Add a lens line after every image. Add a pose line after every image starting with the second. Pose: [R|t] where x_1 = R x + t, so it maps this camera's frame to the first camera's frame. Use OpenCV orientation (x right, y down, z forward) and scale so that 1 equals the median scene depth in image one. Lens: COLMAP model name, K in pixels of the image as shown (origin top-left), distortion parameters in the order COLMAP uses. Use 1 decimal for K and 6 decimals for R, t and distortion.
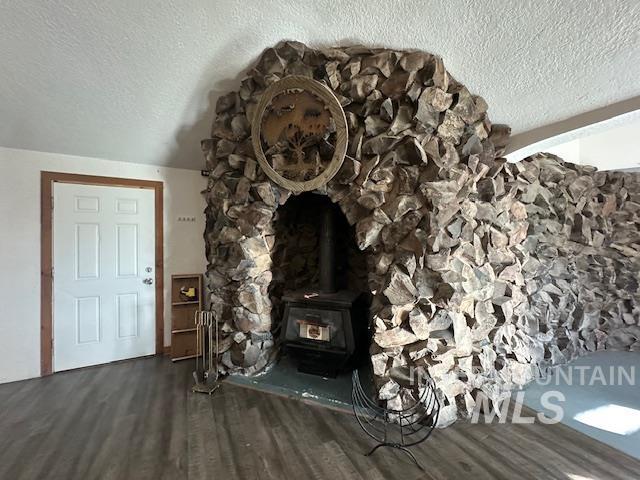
lens RADIAL K [[254.2, 0, 320.0], [0, 254.2, 240.0], [0, 0, 1]] dist [-0.003575, -0.000204]
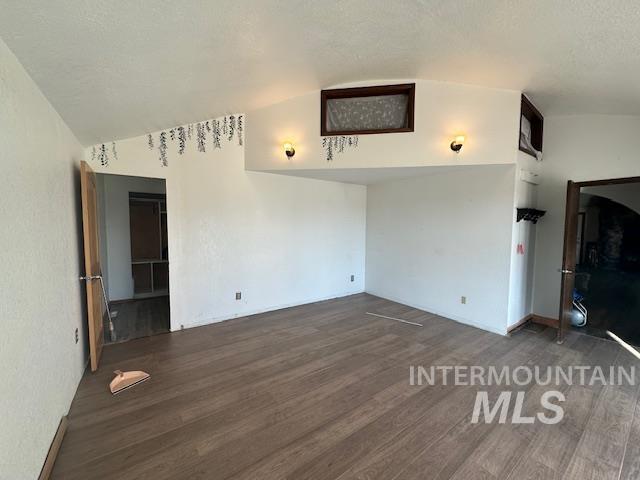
lens RADIAL K [[254.2, 0, 320.0], [0, 254.2, 240.0], [0, 0, 1]] dist [-0.003575, -0.000204]
pose [[0.137673, 0.060557, -0.988625, 2.725281], [-0.014209, 0.998147, 0.059162, -0.022539], [0.990376, 0.005903, 0.138278, -3.587776]]
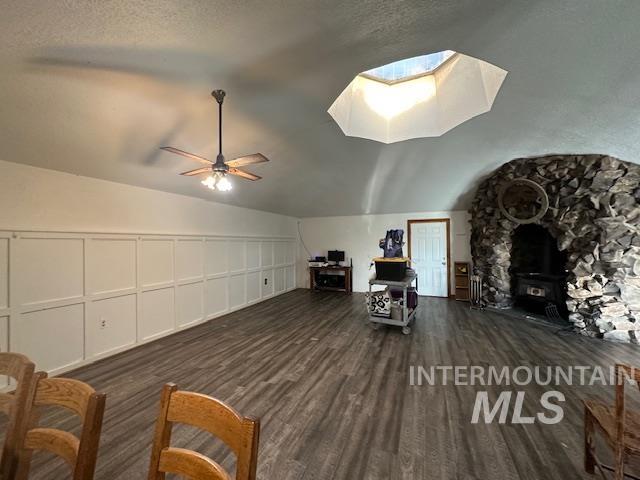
lens RADIAL K [[254.2, 0, 320.0], [0, 254.2, 240.0], [0, 0, 1]] dist [-0.003575, -0.000204]
pose [[0.643072, -0.010394, -0.765735, 0.421427], [0.002157, 0.999929, -0.011761, -0.024939], [0.765802, 0.005912, 0.643049, -1.599361]]
